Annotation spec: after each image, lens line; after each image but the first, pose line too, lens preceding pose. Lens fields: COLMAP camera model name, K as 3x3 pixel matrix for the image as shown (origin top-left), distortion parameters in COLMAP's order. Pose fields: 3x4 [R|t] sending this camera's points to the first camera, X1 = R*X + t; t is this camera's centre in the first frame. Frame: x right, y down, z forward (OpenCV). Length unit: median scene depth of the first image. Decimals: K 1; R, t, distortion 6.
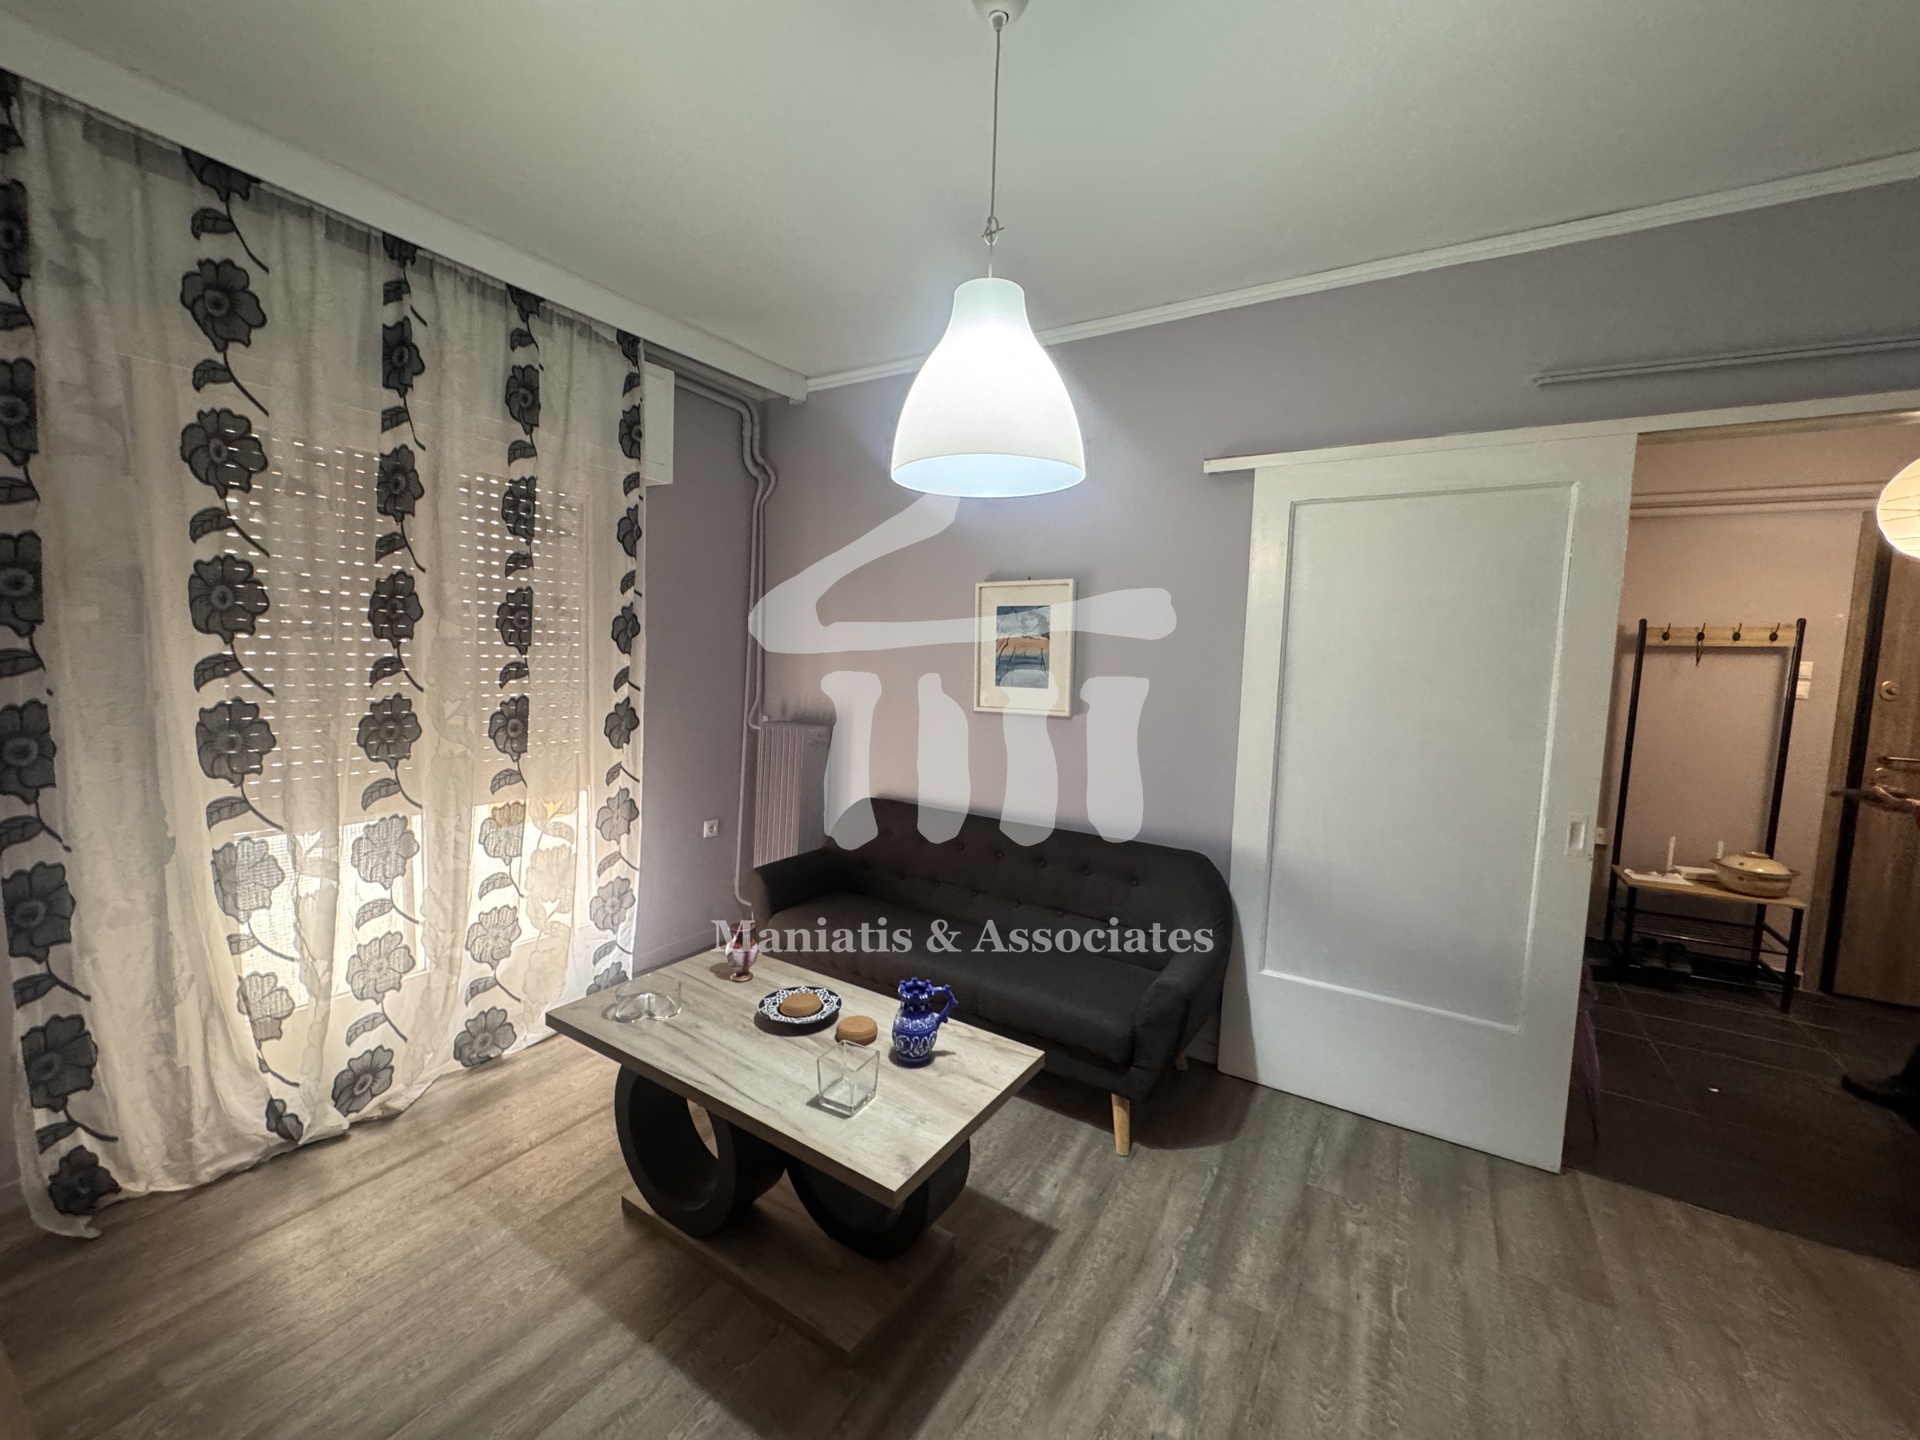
lens RADIAL K [[765.9, 0, 961.5], [0, 765.9, 723.6], [0, 0, 1]] dist [-0.003177, 0.000425]
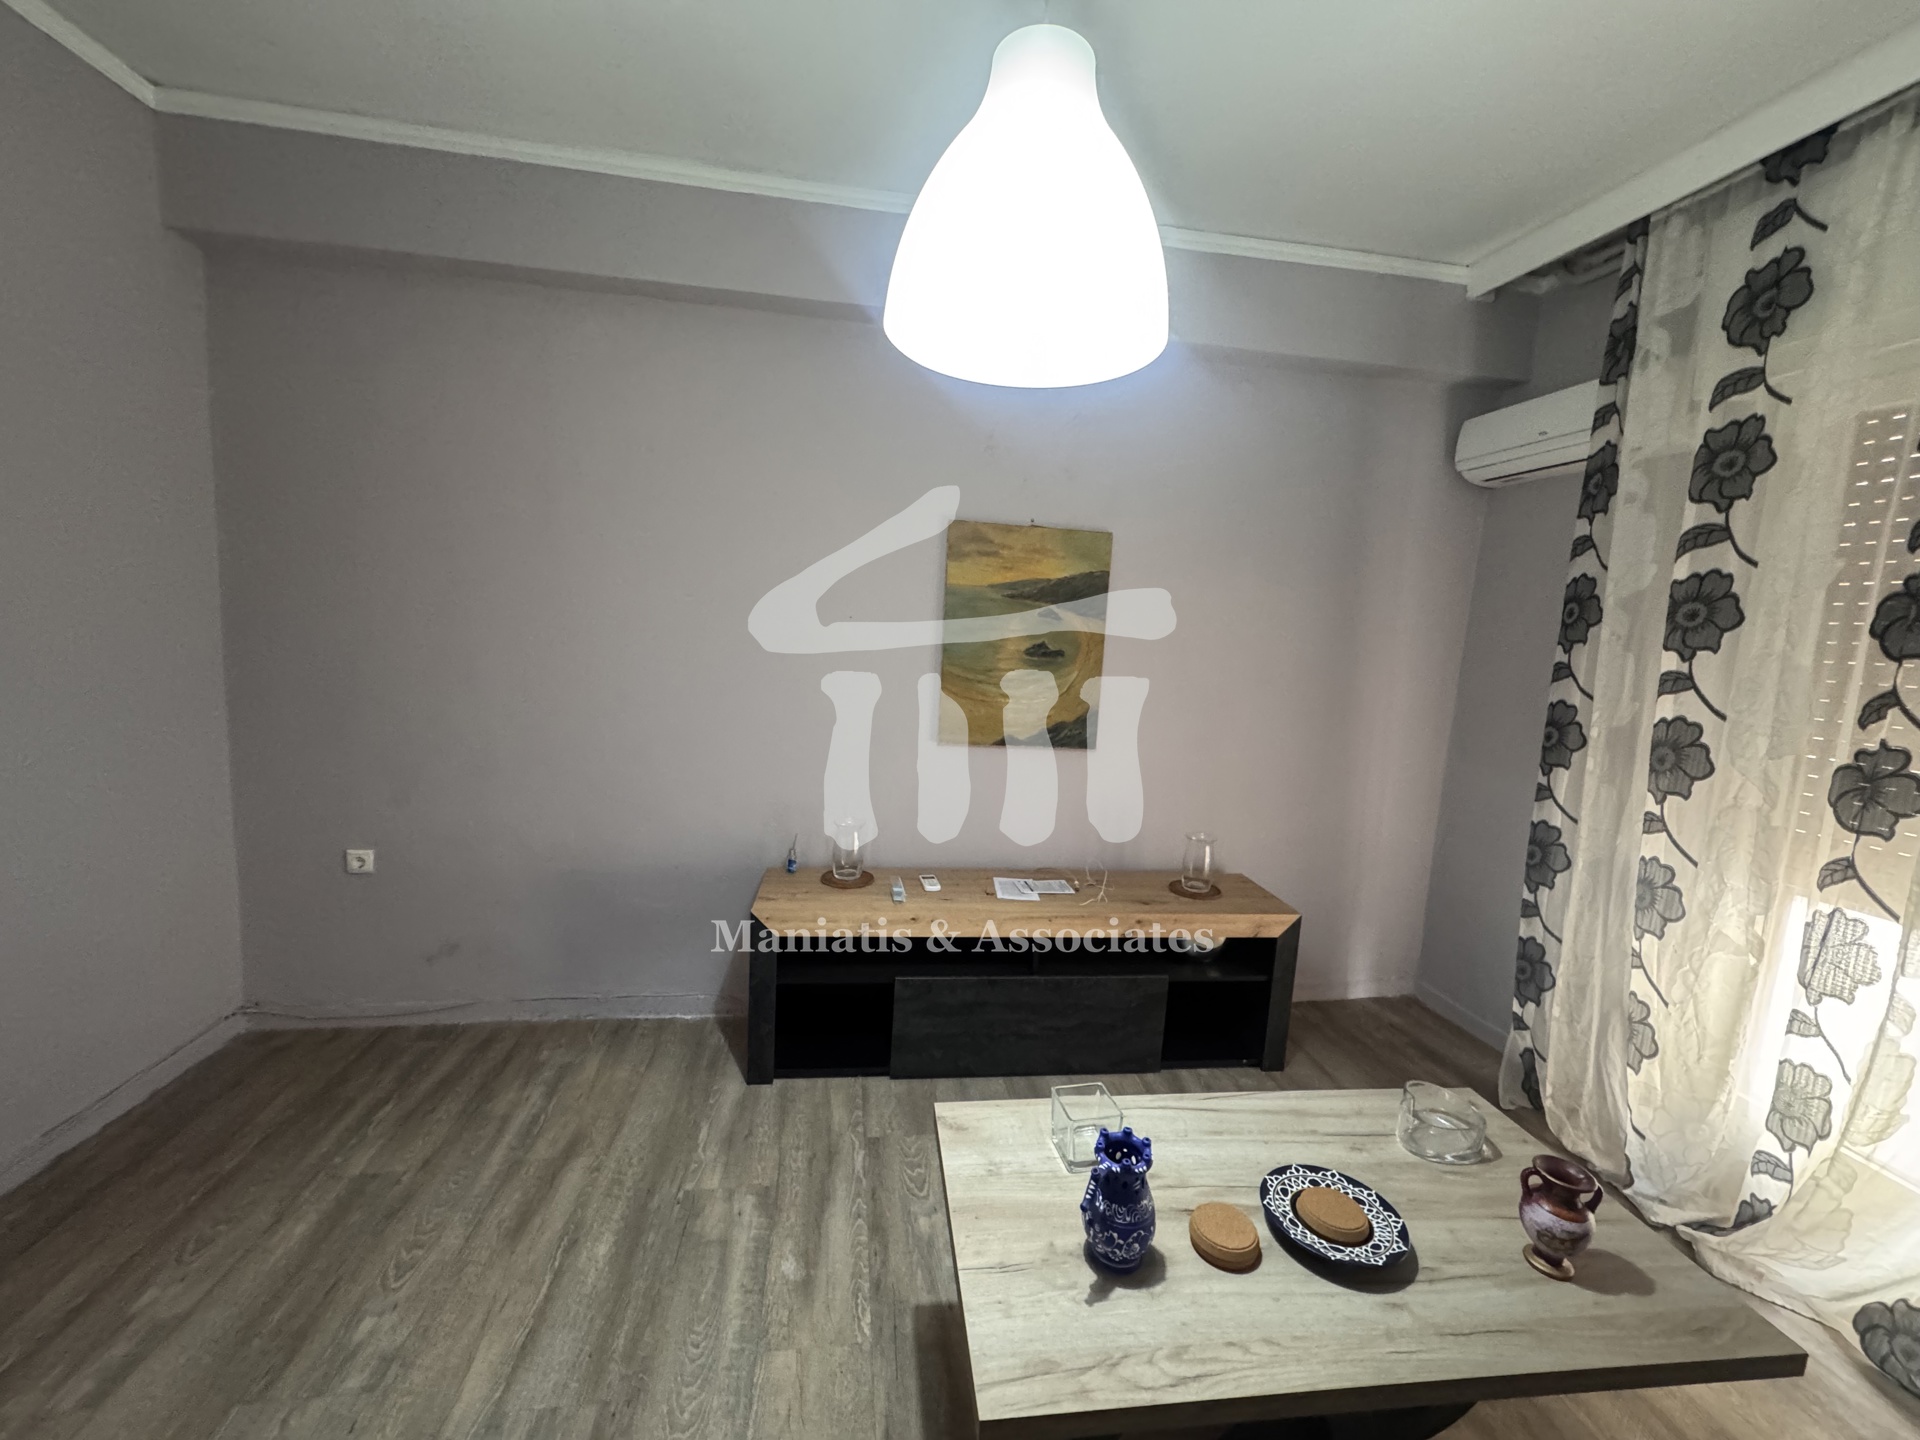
lens RADIAL K [[765.9, 0, 964.9], [0, 765.9, 721.9], [0, 0, 1]] dist [-0.003177, 0.000425]
pose [[-0.760972, 0.010707, -0.648697, 0.353749], [-0.134766, 0.975446, 0.174191, -0.067546], [0.634634, 0.219976, -0.740844, 1.048398]]
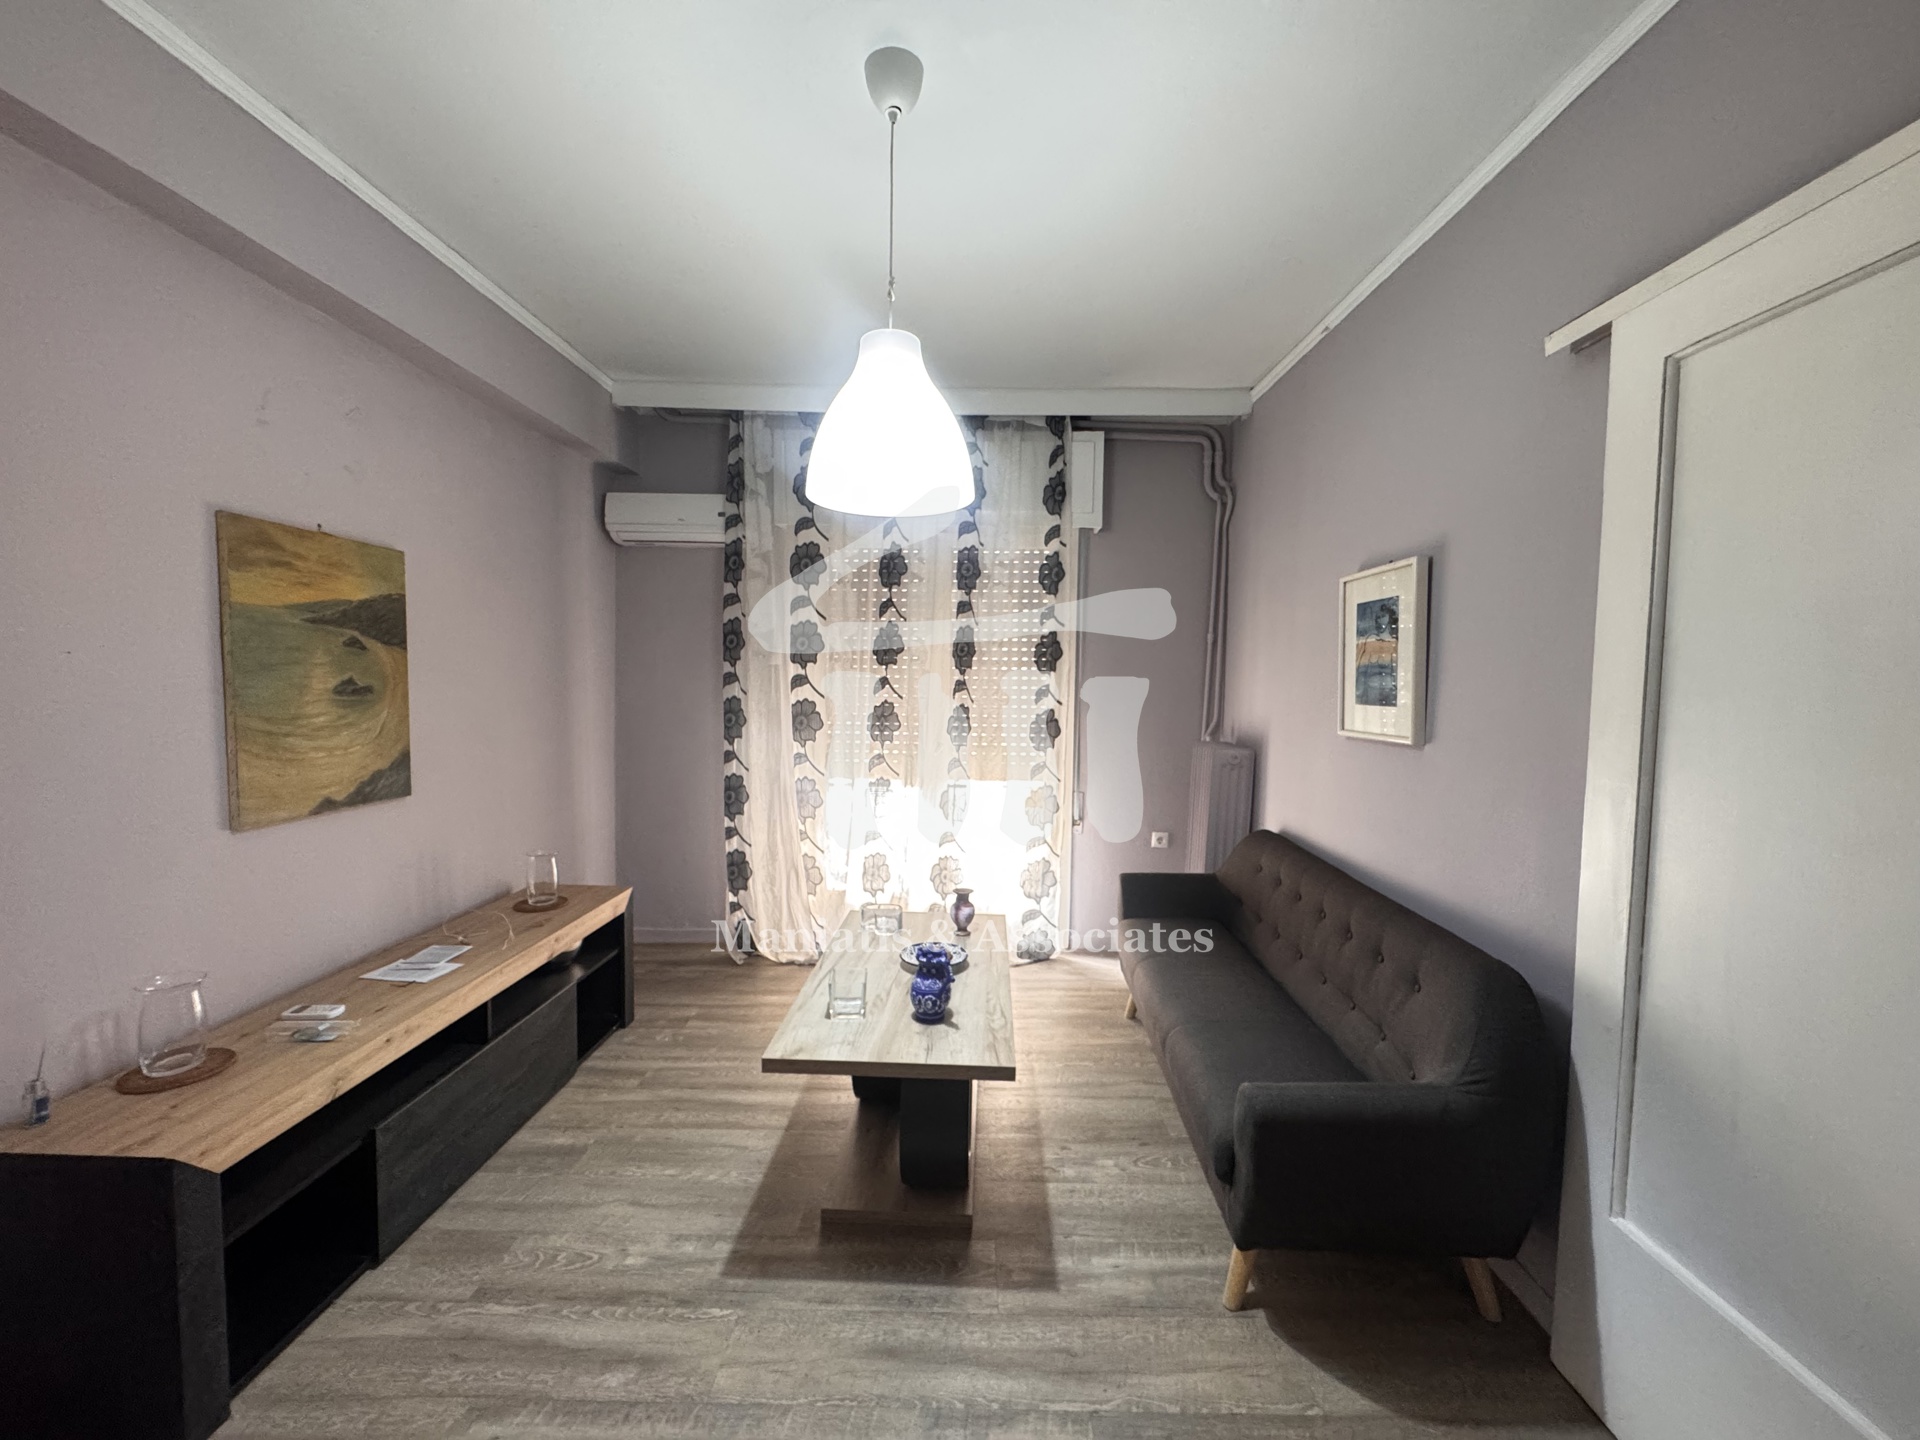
lens RADIAL K [[765.9, 0, 959.5], [0, 765.9, 721.3], [0, 0, 1]] dist [-0.003177, 0.000425]
pose [[0.512369, 0.028184, -0.858303, 0.735861], [-0.077073, 0.996937, -0.013273, 0.015493], [0.855300, 0.072952, 0.512972, 0.350867]]
